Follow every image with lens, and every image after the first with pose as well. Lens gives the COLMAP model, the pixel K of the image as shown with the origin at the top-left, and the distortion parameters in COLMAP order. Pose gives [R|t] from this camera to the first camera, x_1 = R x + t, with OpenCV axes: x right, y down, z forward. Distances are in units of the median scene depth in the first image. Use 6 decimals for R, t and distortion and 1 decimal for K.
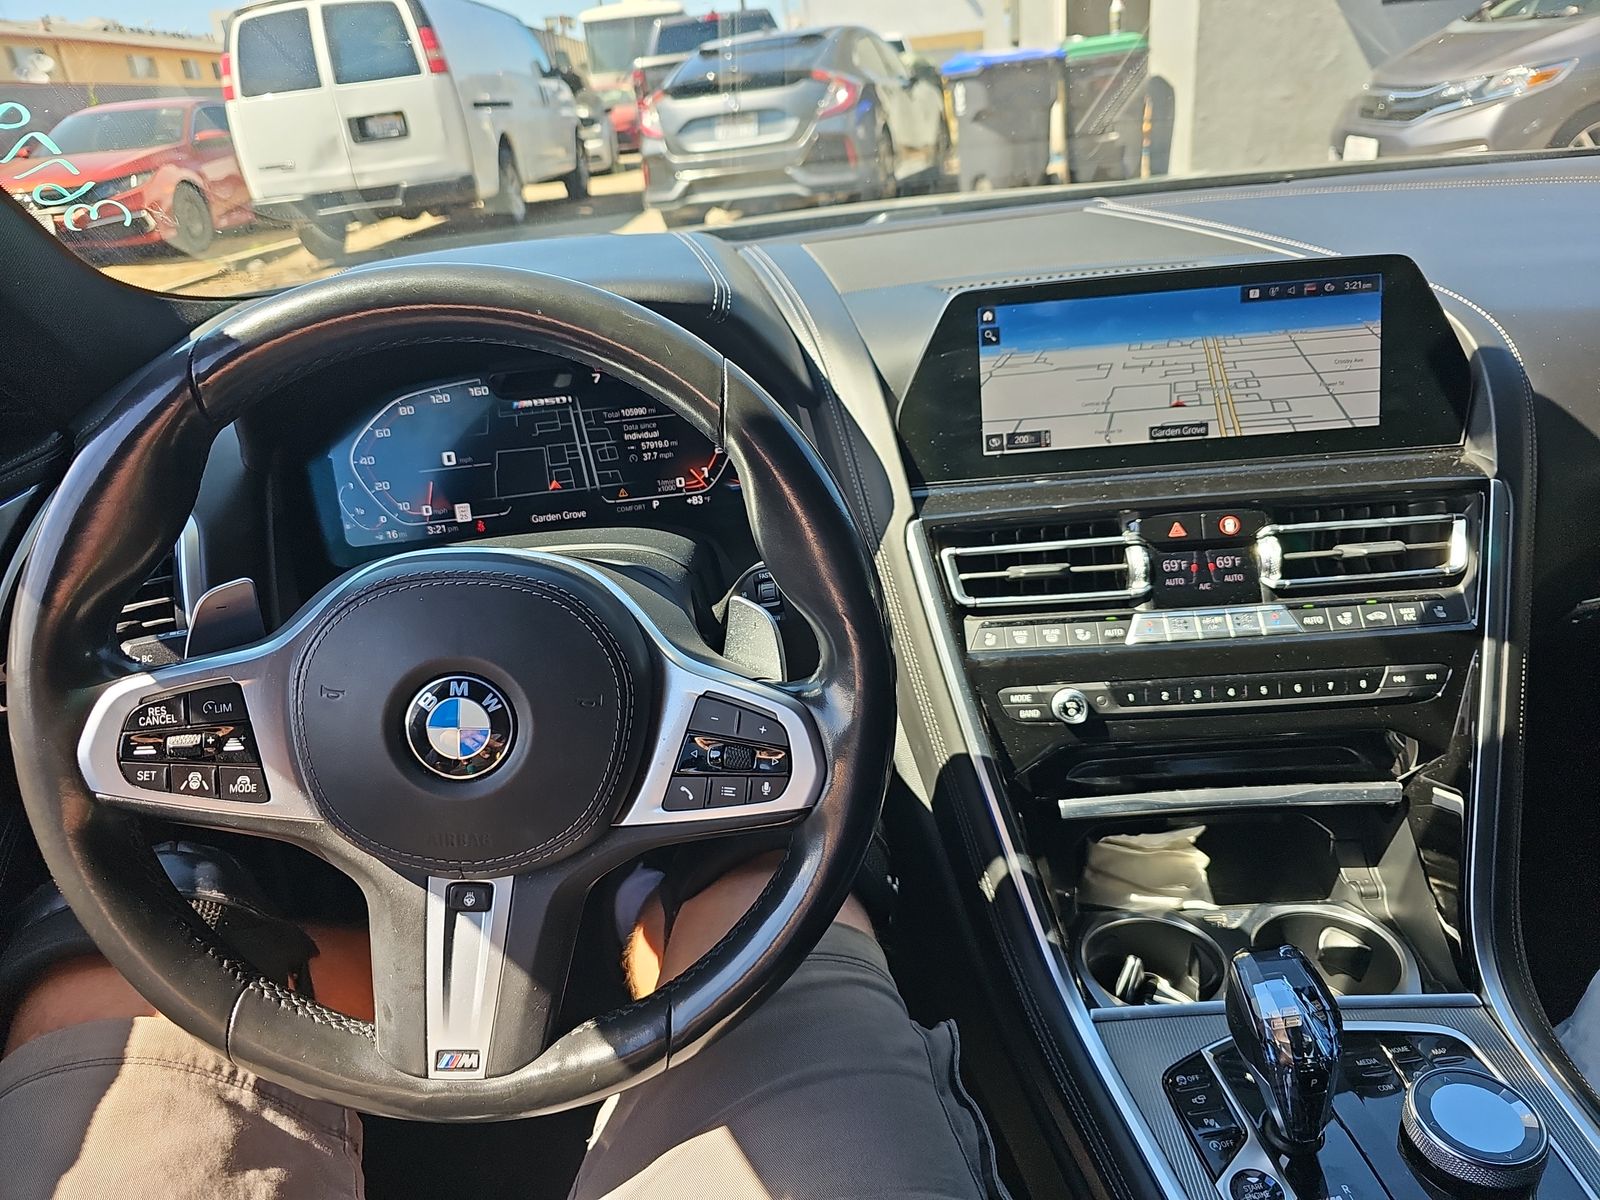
lens RADIAL K [[1064.9, 0, 800.0], [0, 1064.9, 600.0], [0, 0, 1]] dist [0.033877, -0.045968]
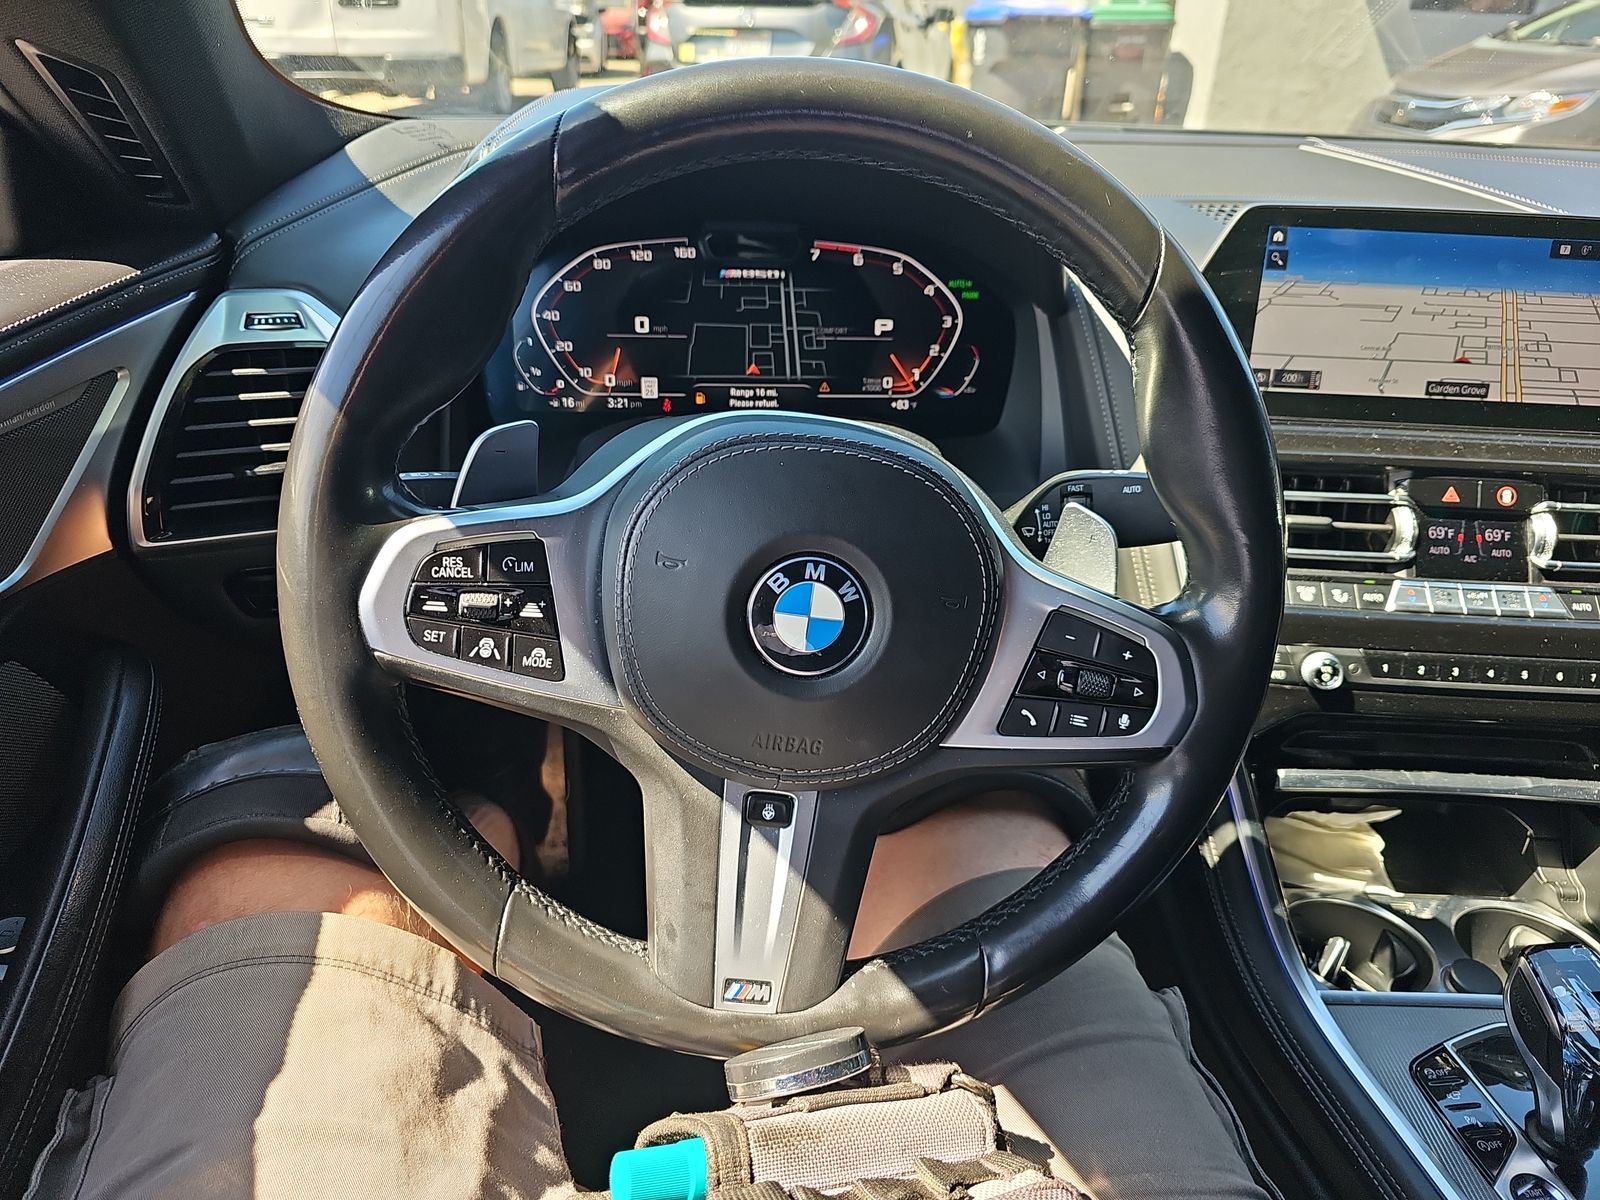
lens RADIAL K [[1064.9, 0, 800.0], [0, 1064.9, 600.0], [0, 0, 1]] dist [0.033877, -0.045968]
pose [[0.992088, 0.108263, 0.063567, -0.249810], [-0.111422, 0.992592, 0.048441, 0.041739], [-0.057851, -0.055141, 0.996801, 0.097508]]
